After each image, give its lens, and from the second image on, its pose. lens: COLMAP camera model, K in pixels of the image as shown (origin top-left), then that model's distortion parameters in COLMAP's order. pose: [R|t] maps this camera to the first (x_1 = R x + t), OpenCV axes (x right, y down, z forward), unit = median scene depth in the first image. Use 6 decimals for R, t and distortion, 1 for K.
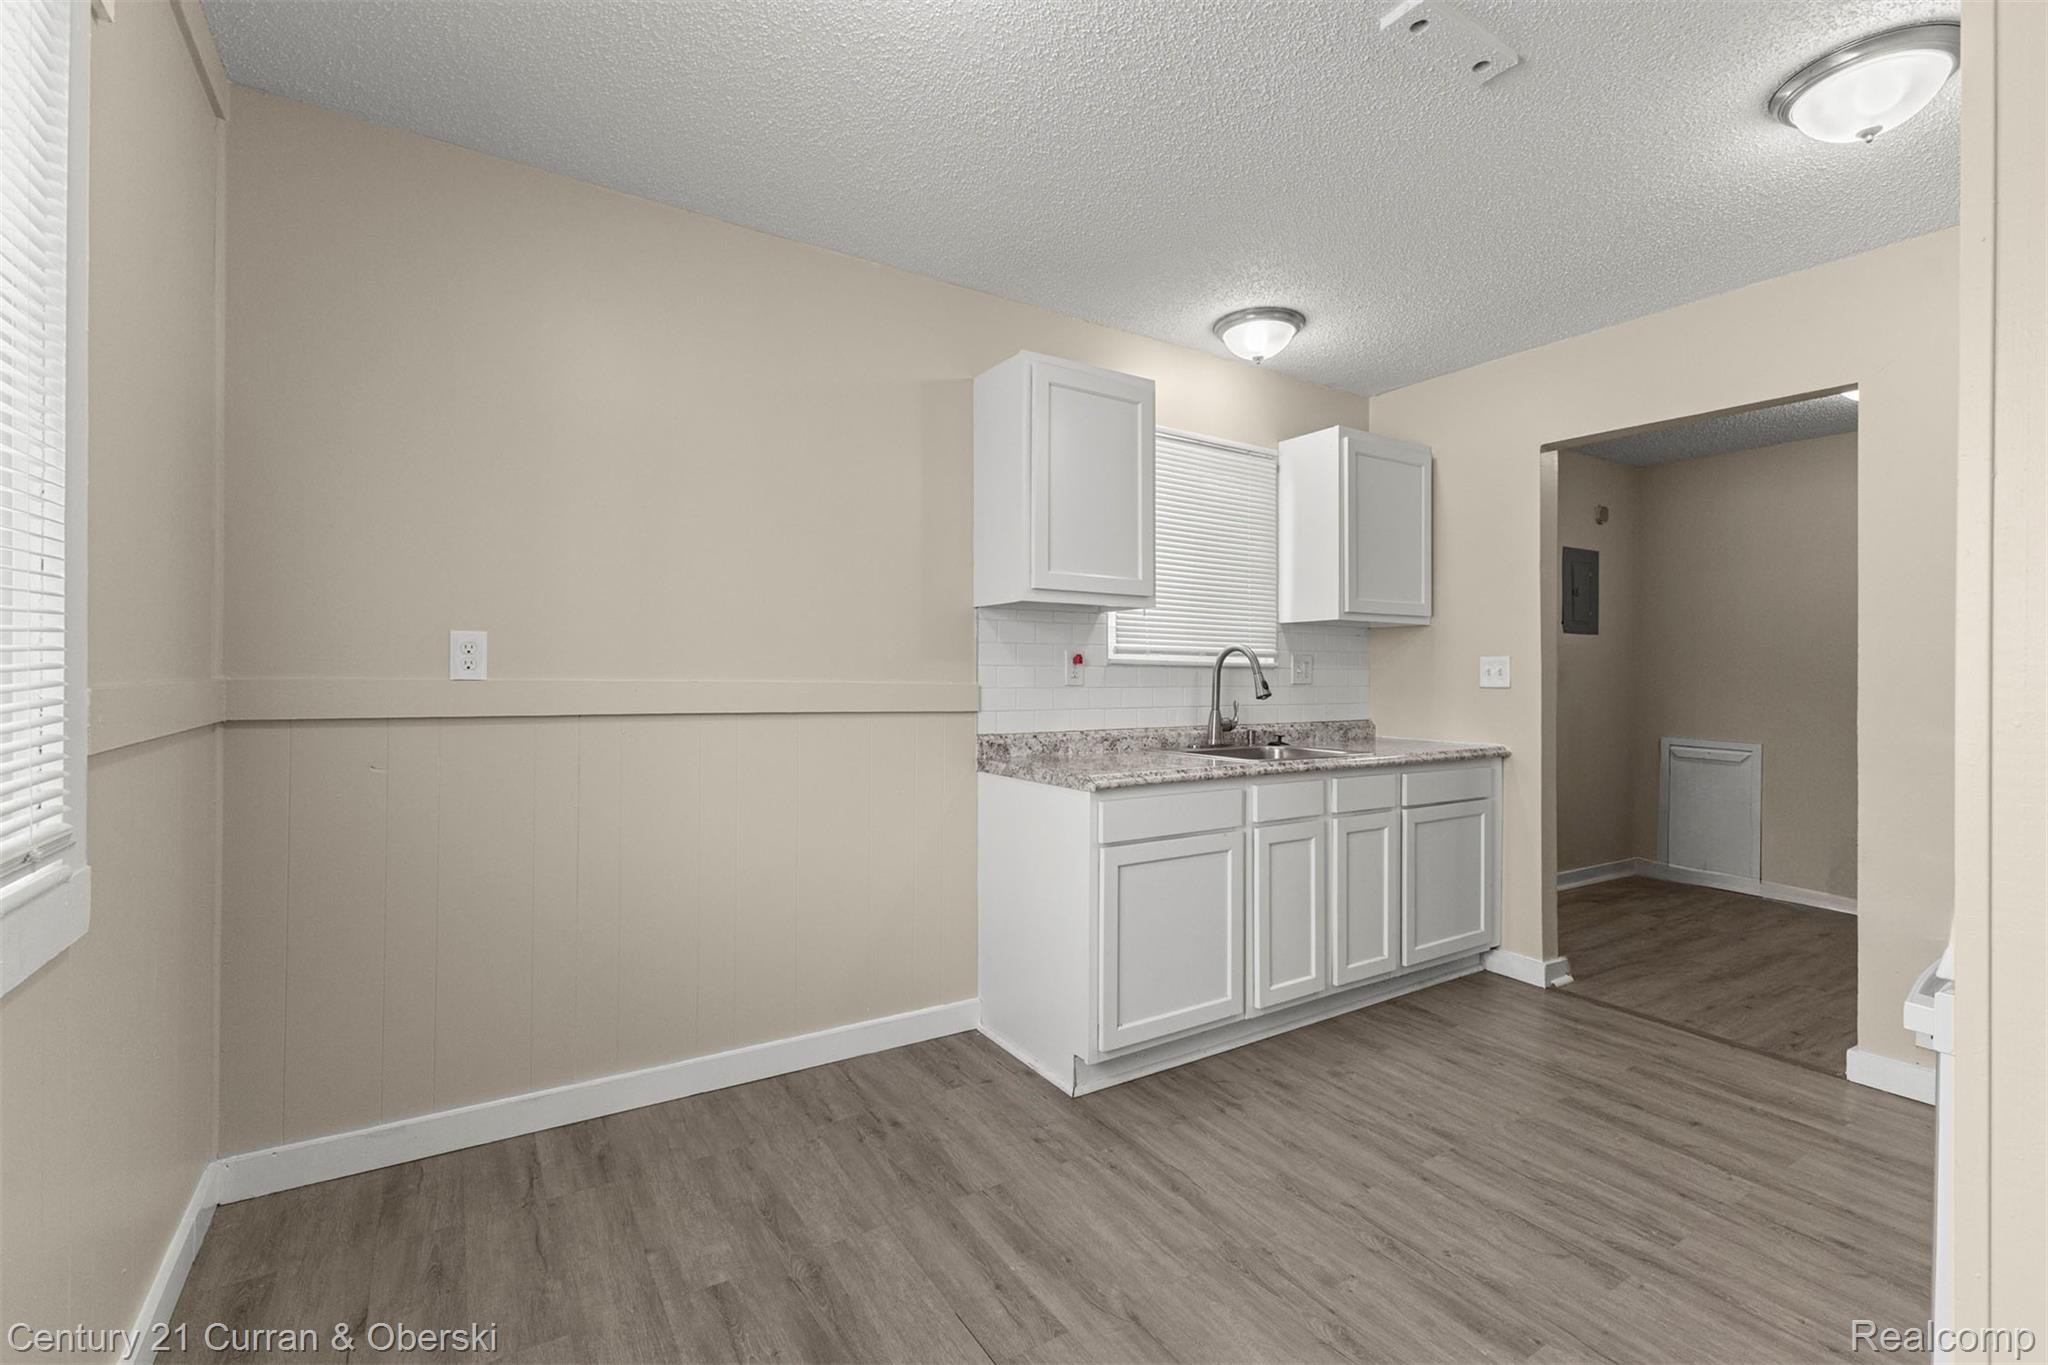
lens RADIAL K [[888.6, 0, 1024.0], [0, 888.6, 682.5], [0, 0, 1]] dist [-0.001092, -0.000093]
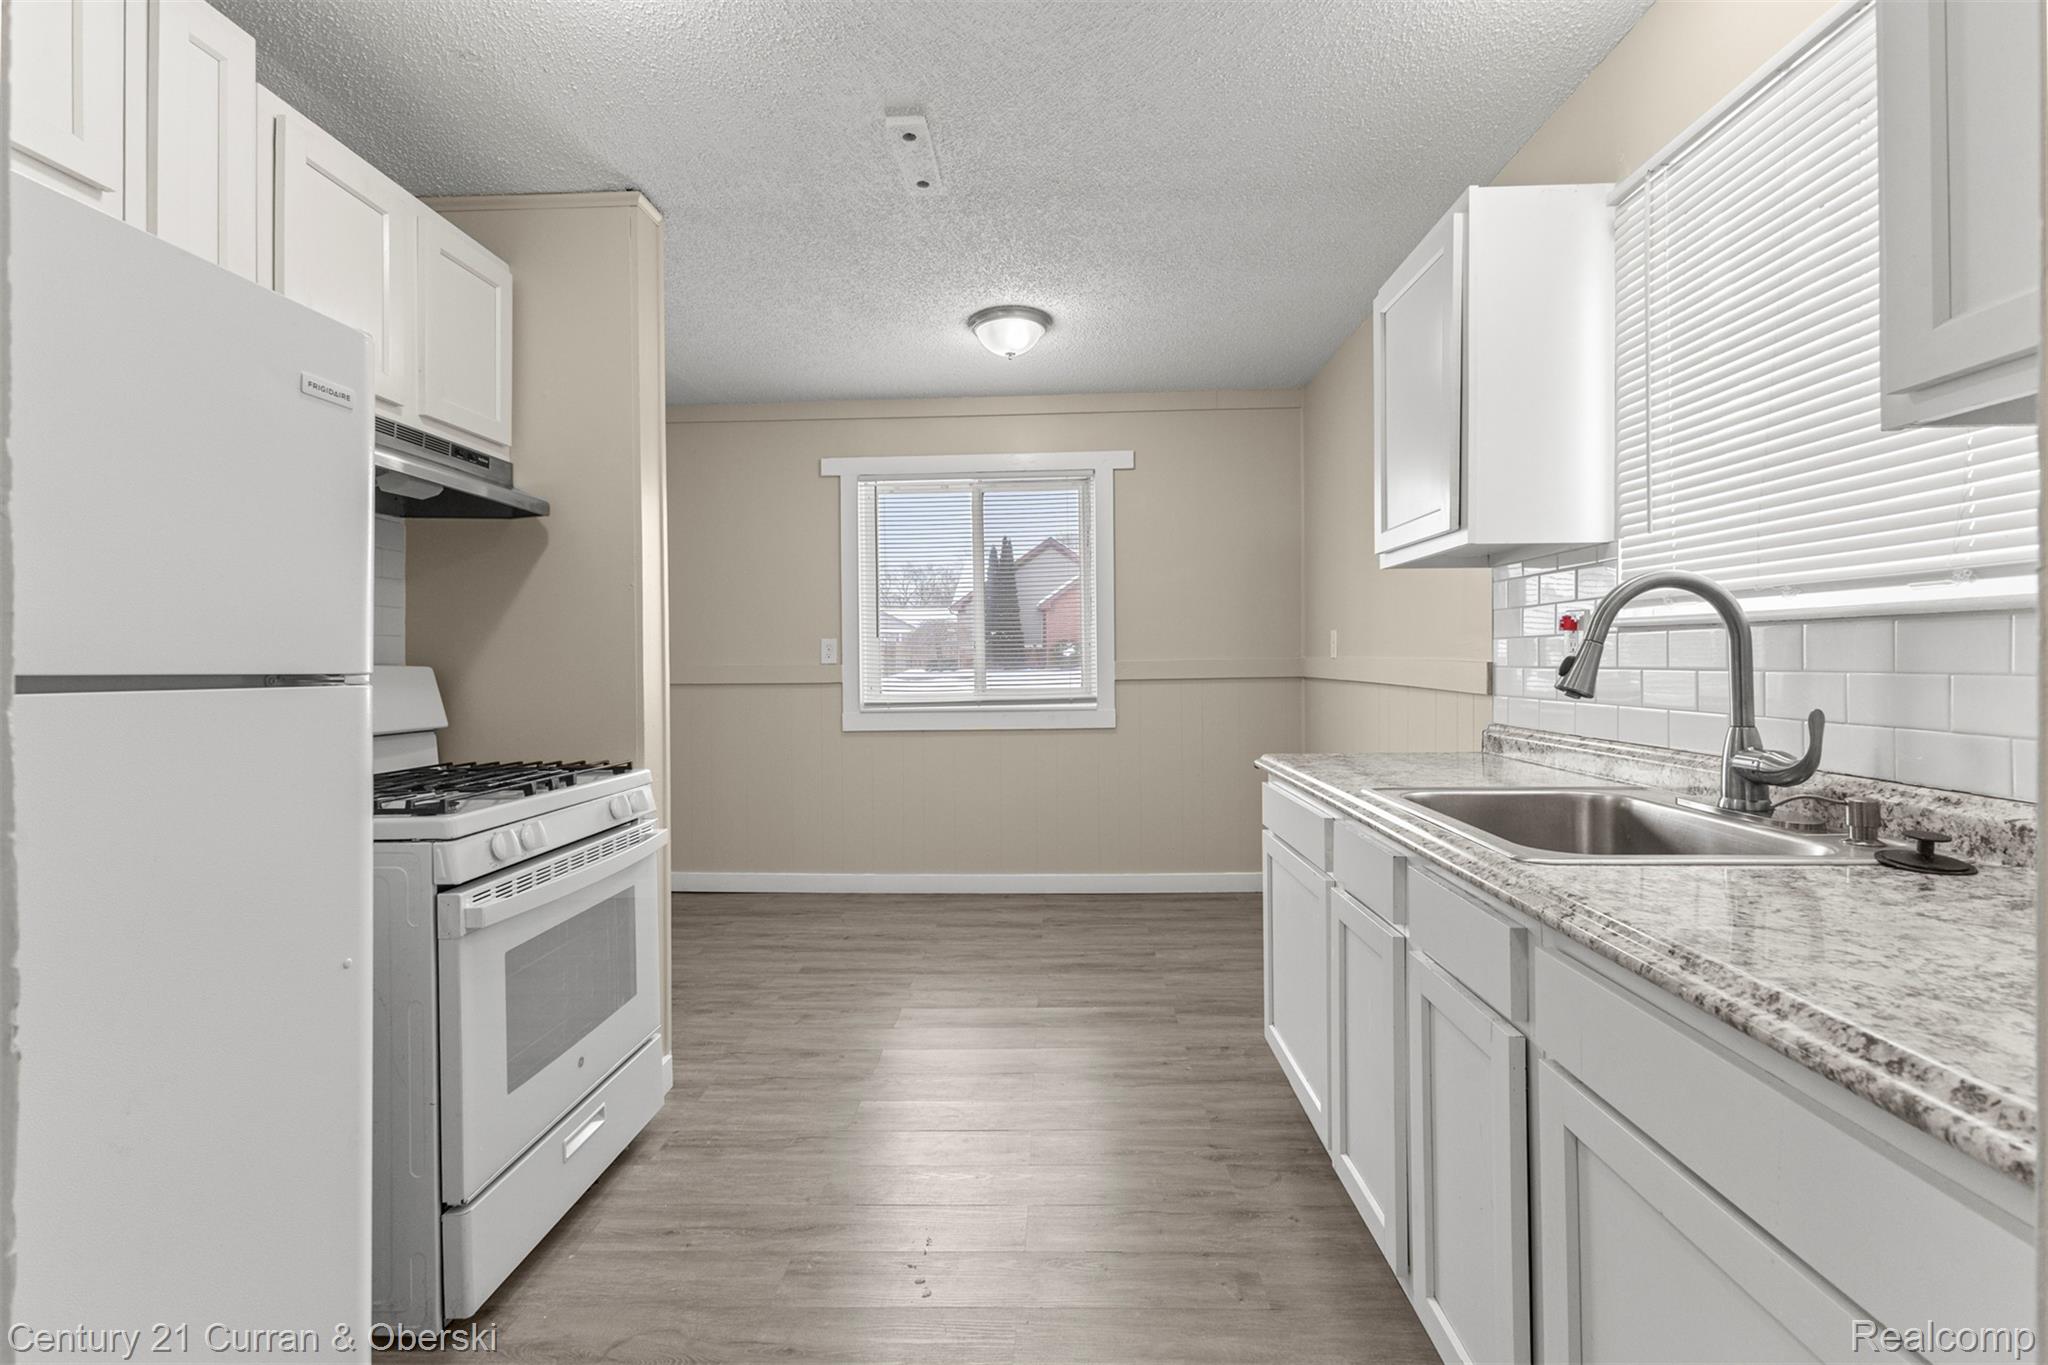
lens RADIAL K [[888.6, 0, 1024.0], [0, 888.6, 682.5], [0, 0, 1]] dist [-0.001092, -0.000093]
pose [[-0.575349, 0.028081, -0.817426, 1.057689], [0.008792, 0.999565, 0.028149, -0.007899], [0.817861, 0.009008, -0.575345, 1.369662]]
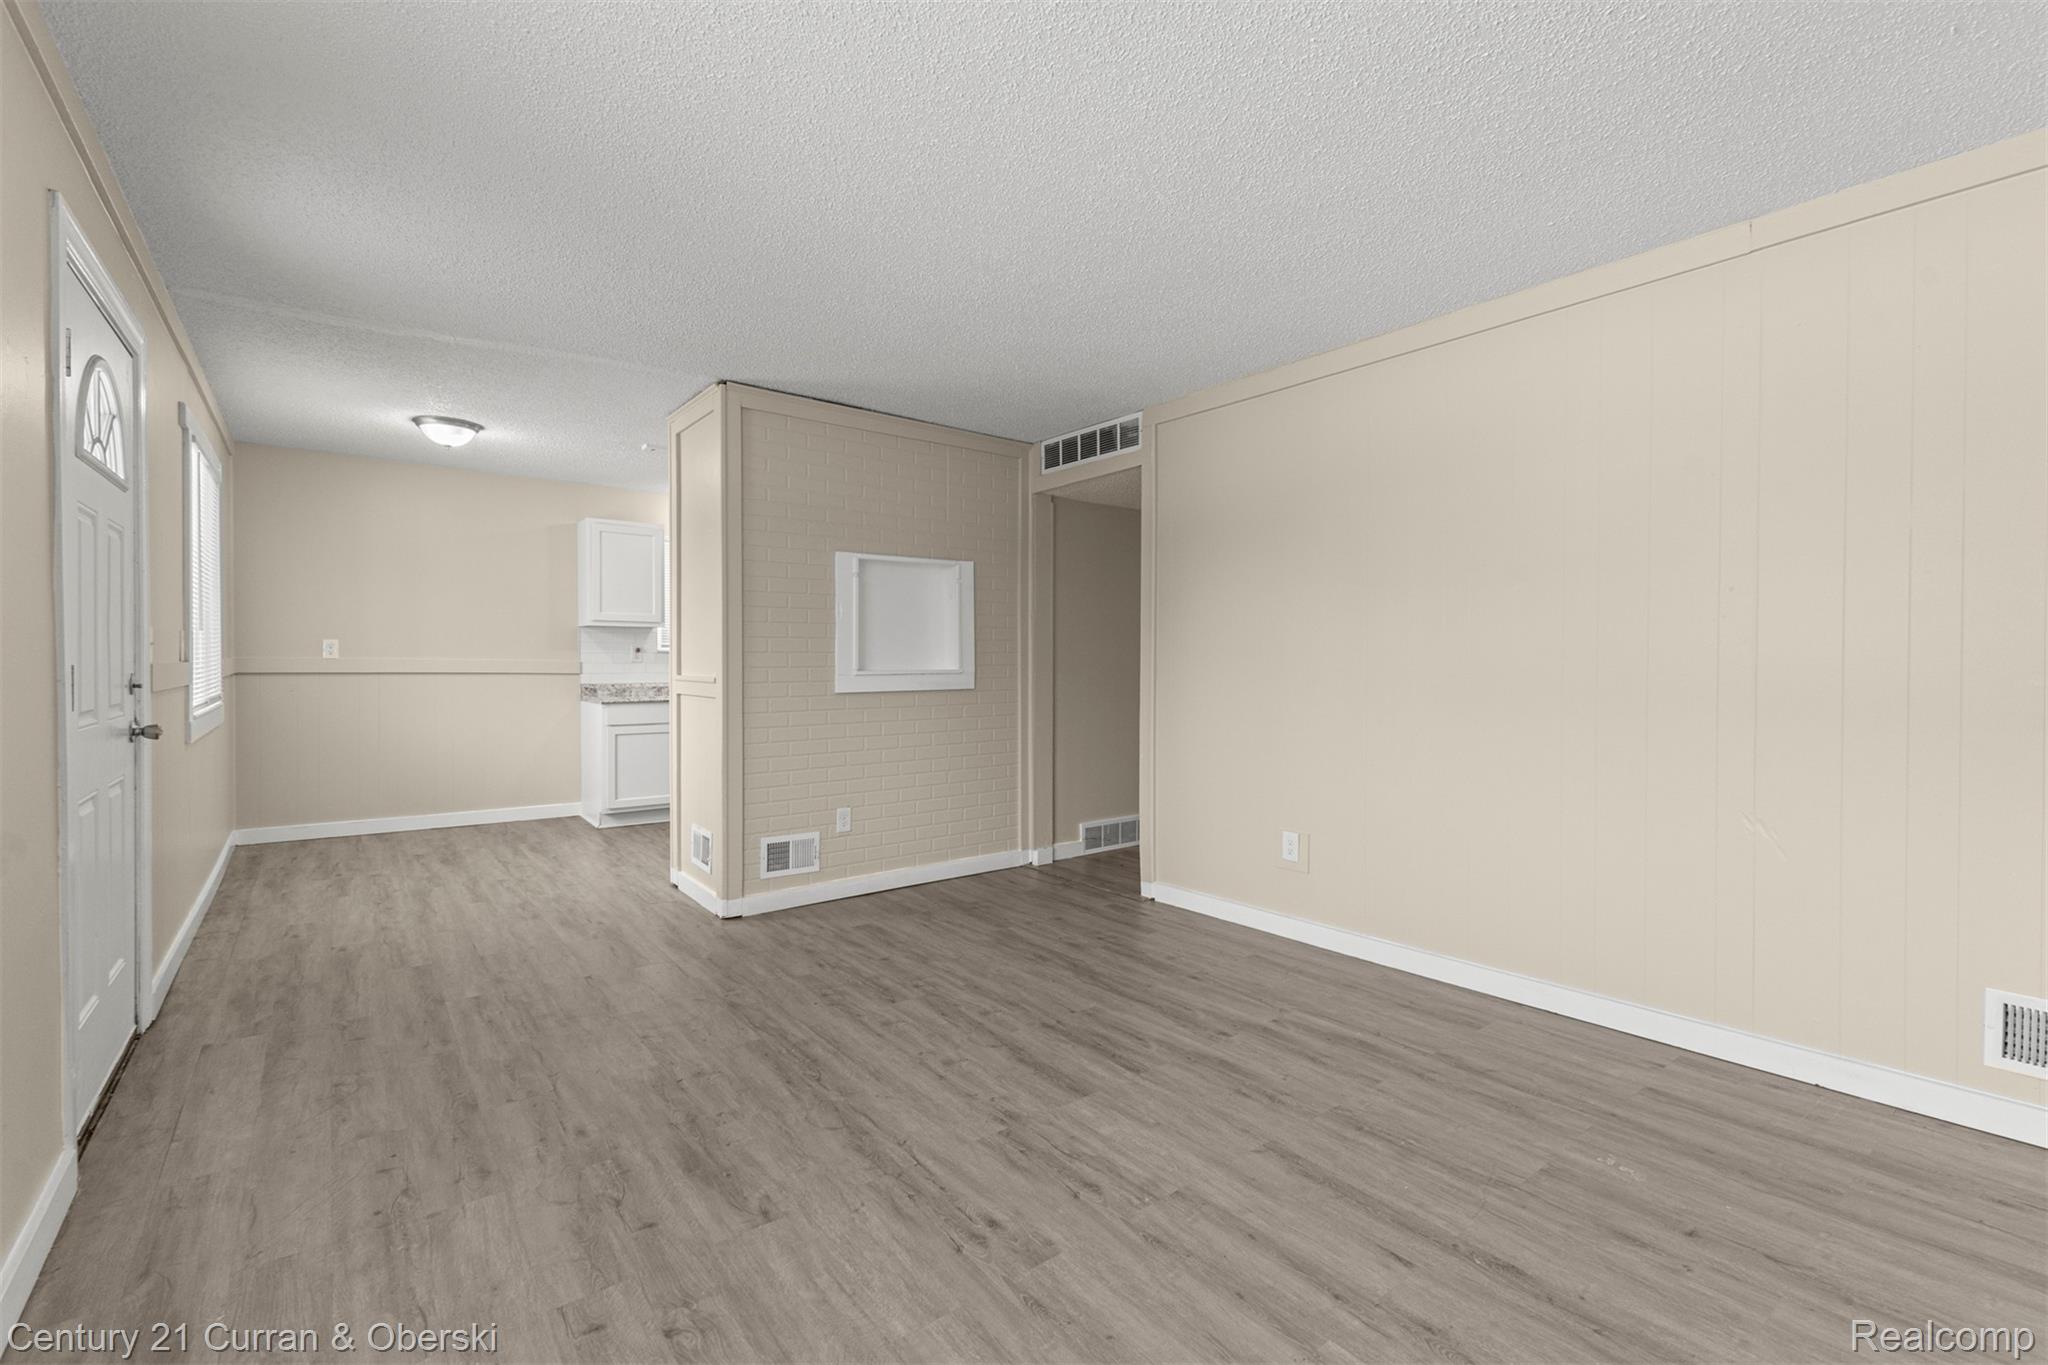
lens RADIAL K [[866.4, 0, 1024.0], [0, 866.4, 682.5], [0, 0, 1]] dist [0.001374, 0.000115]
pose [[0.994901, -0.002588, 0.100819, 0.992235], [0.000713, 0.999826, 0.018629, 0.017973], [-0.100850, -0.018462, 0.994730, -1.508118]]
